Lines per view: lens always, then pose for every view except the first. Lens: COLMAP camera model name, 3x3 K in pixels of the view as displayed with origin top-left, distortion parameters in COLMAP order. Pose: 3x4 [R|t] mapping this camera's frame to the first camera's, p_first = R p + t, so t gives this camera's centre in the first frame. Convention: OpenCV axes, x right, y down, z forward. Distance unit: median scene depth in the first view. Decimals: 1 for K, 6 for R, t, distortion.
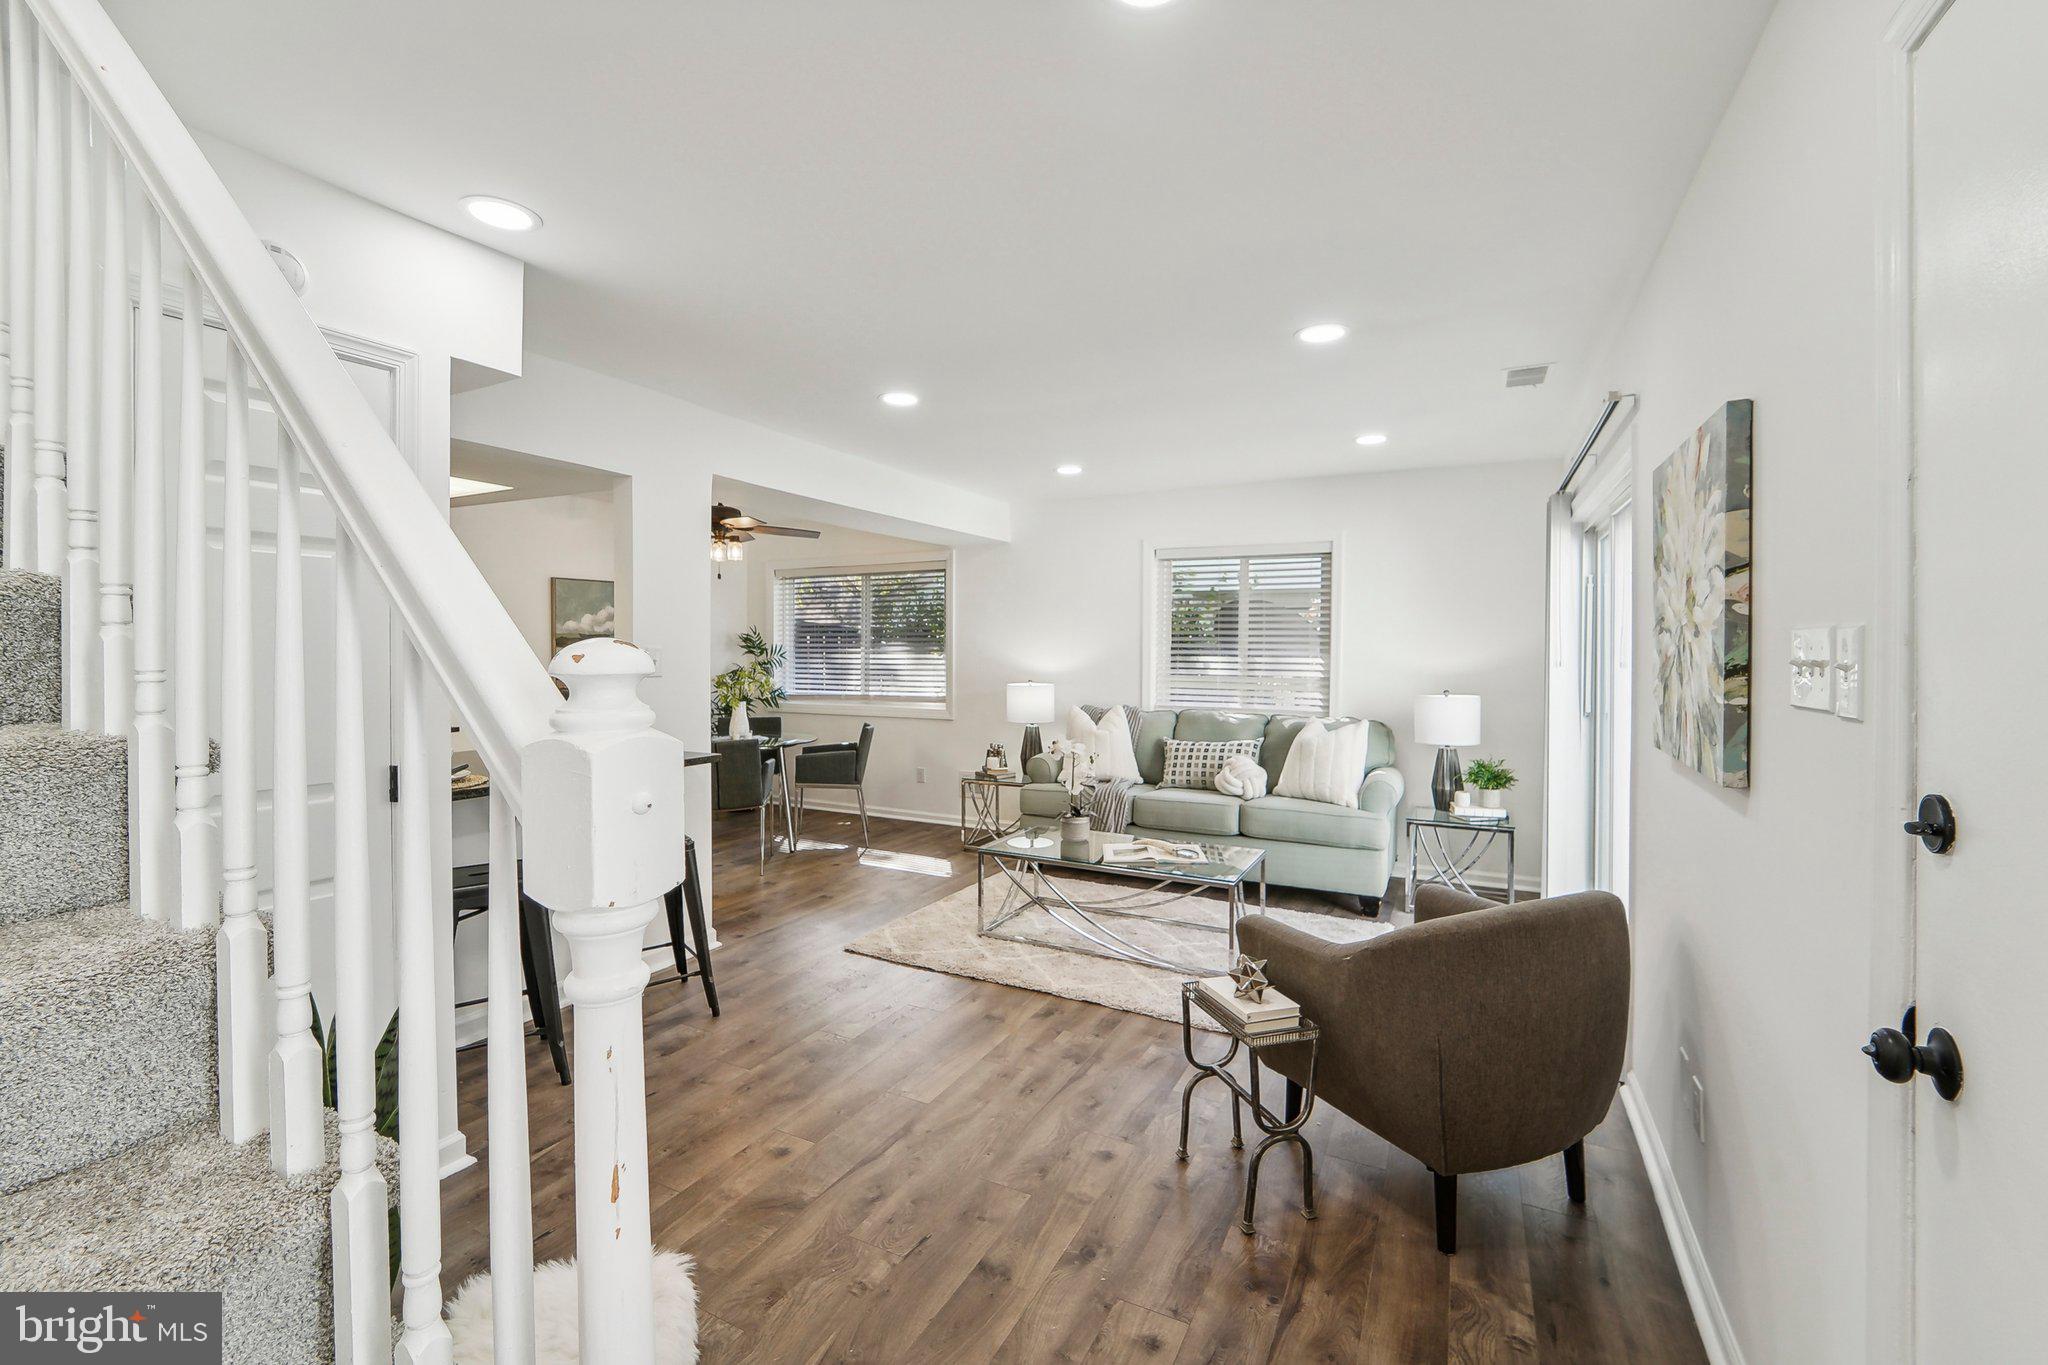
lens RADIAL K [[846.6, 0, 1017.4], [0, 846.6, 663.6], [0, 0, 1]] dist [0.001758, -0.000897]
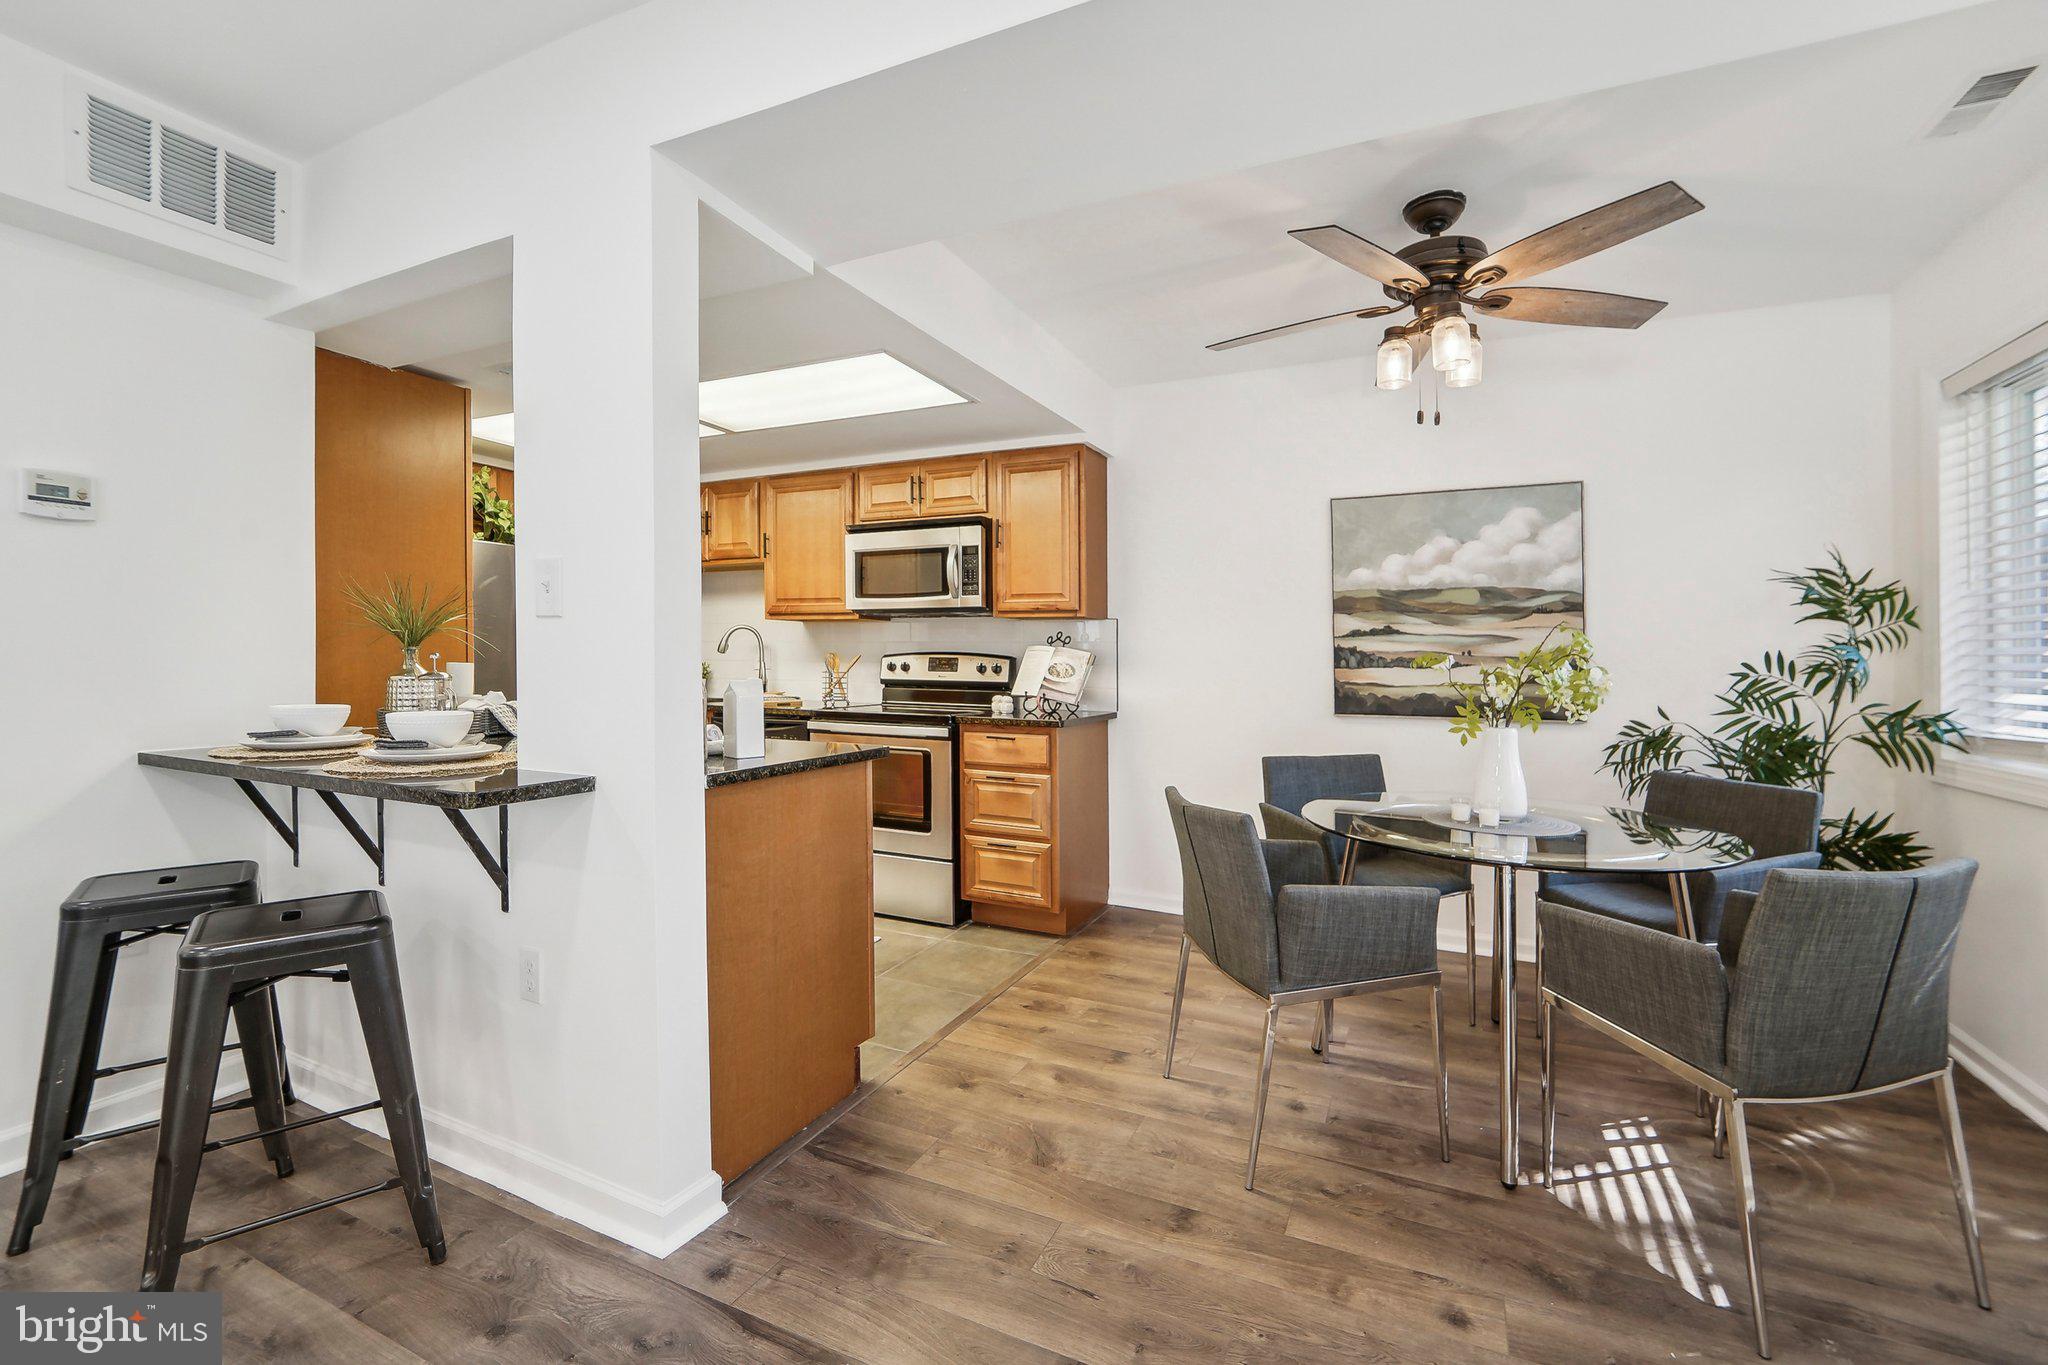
lens RADIAL K [[846.6, 0, 1041.6], [0, 846.6, 686.9], [0, 0, 1]] dist [0.001758, -0.000897]
pose [[0.066446, 0.035476, -0.997159, 0.080341], [-0.021545, 0.999186, 0.034112, 0.026423], [0.997557, 0.019217, 0.067156, 1.218879]]
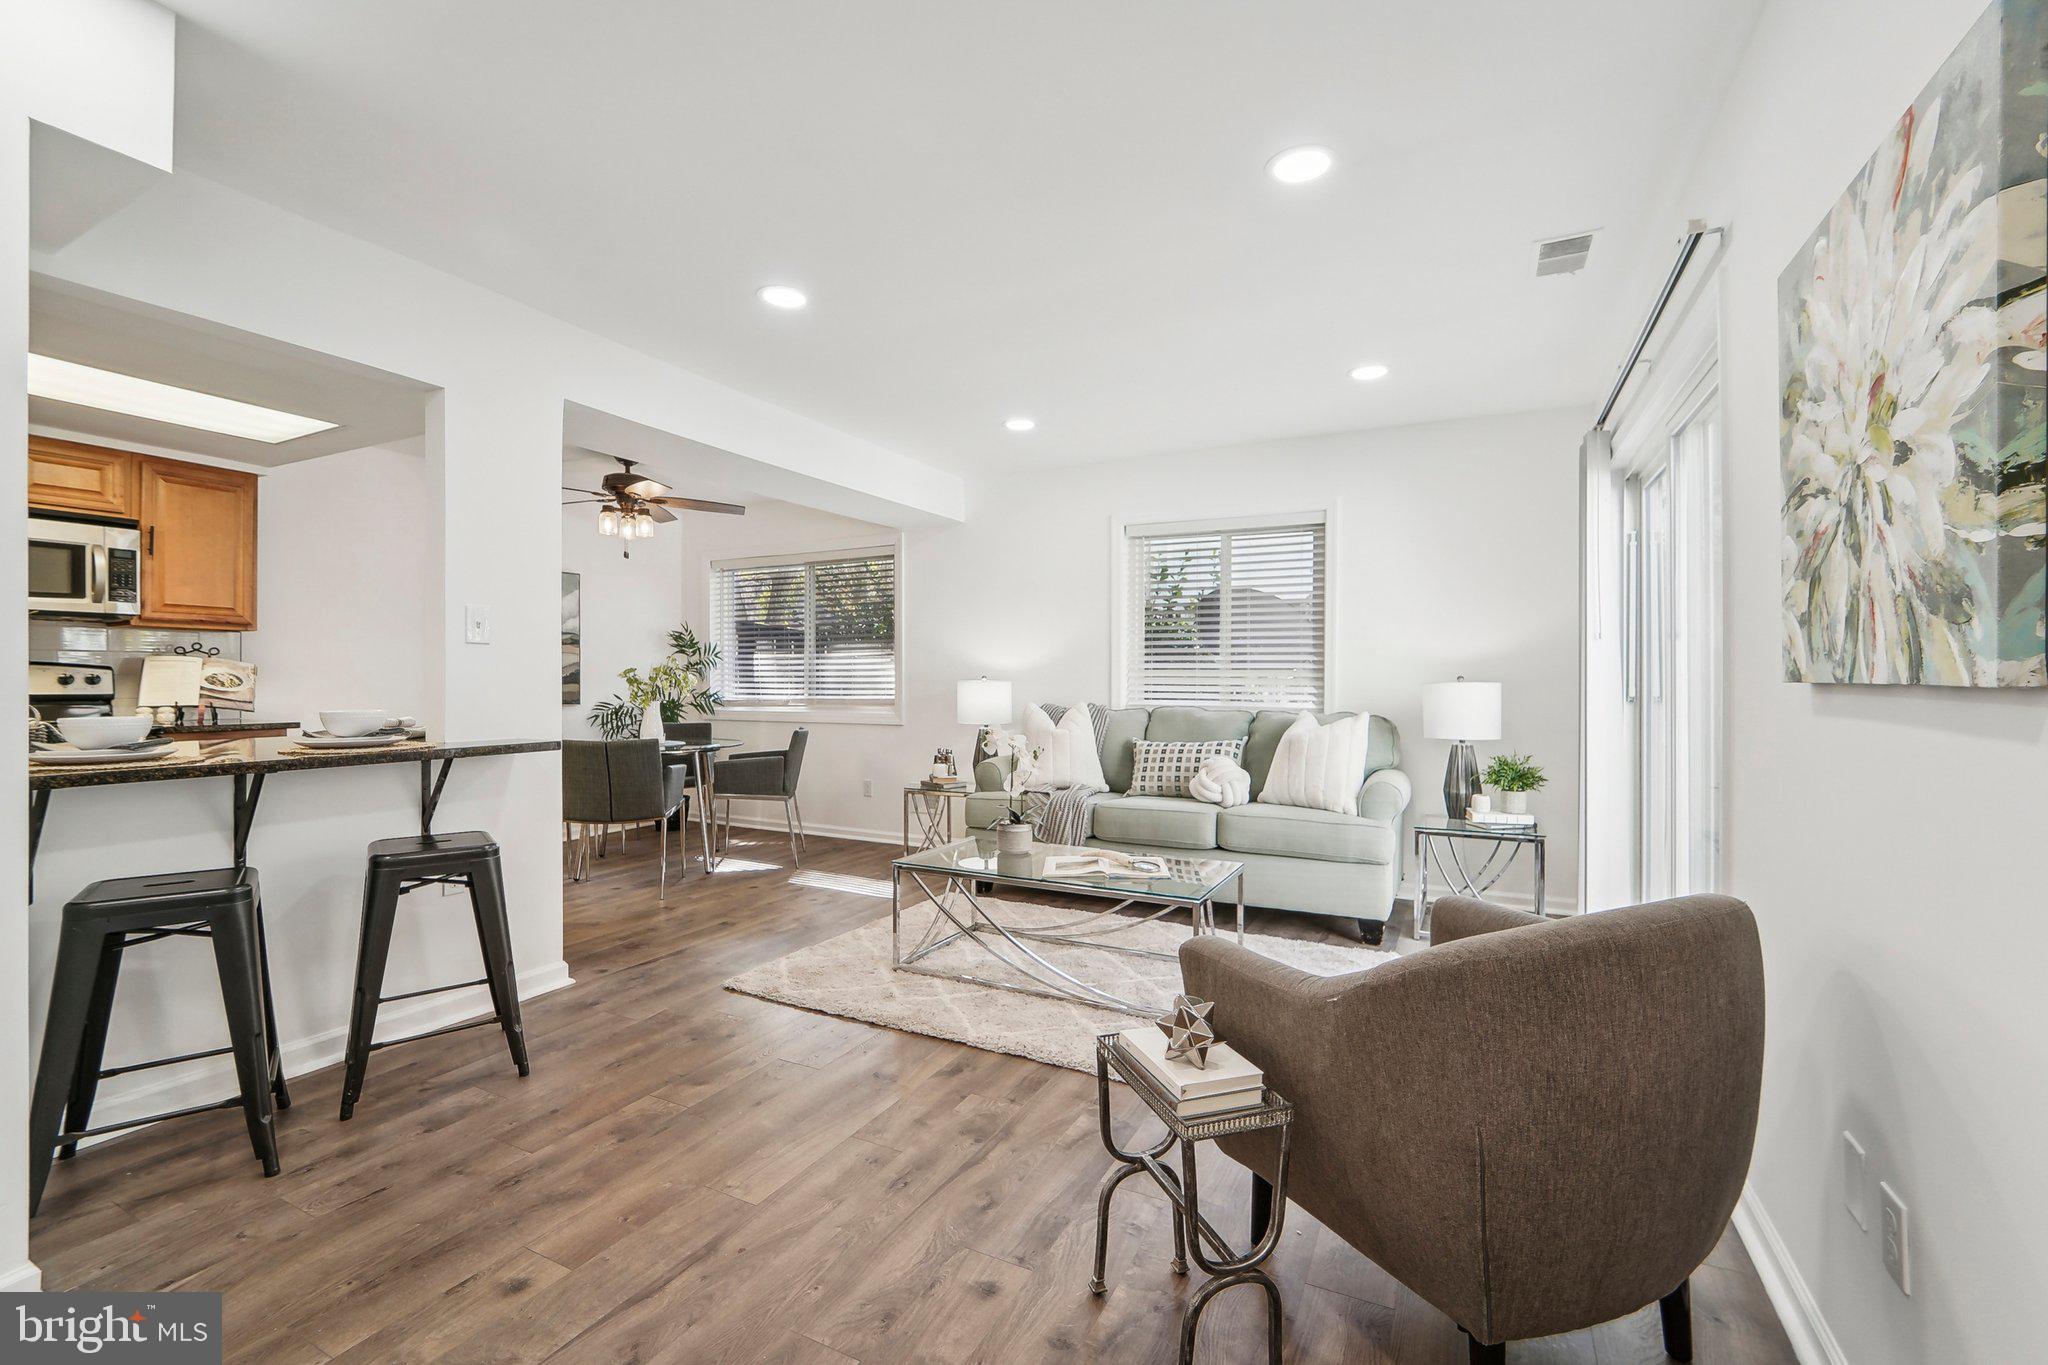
lens RADIAL K [[846.6, 0, 1033.5], [0, 846.6, 683.1], [0, 0, 1]] dist [0.001758, -0.000897]
pose [[0.999900, 0.001711, 0.014030, 0.080410], [-0.001462, 0.999842, -0.017716, 0.063116], [-0.014058, 0.017694, 0.999745, 0.187758]]
